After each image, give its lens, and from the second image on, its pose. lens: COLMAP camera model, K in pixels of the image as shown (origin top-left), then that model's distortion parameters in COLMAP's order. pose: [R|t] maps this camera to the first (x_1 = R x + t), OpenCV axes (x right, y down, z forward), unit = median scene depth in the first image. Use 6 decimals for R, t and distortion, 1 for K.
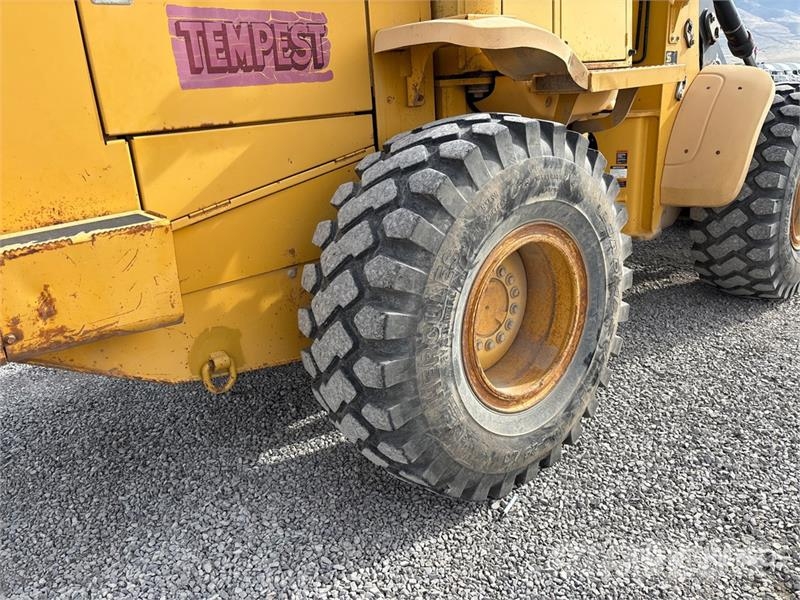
lens RADIAL K [[640.0, 0, 398.5], [0, 640.0, 307.2], [0, 0, 1]] dist [0.064990, -0.090485]
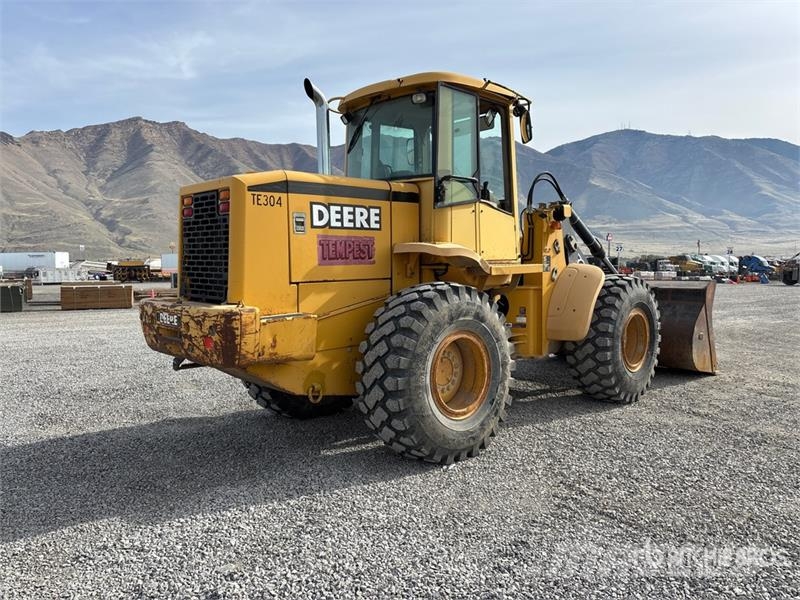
lens RADIAL K [[761.0, 0, 400.0], [0, 761.0, 300.0], [0, 0, 1]] dist [0.067500, -0.131280]
pose [[0.997367, 0.049379, 0.053119, -0.151357], [-0.033483, 0.963199, -0.266695, 0.473158], [-0.064333, 0.264214, 0.962316, -1.527563]]
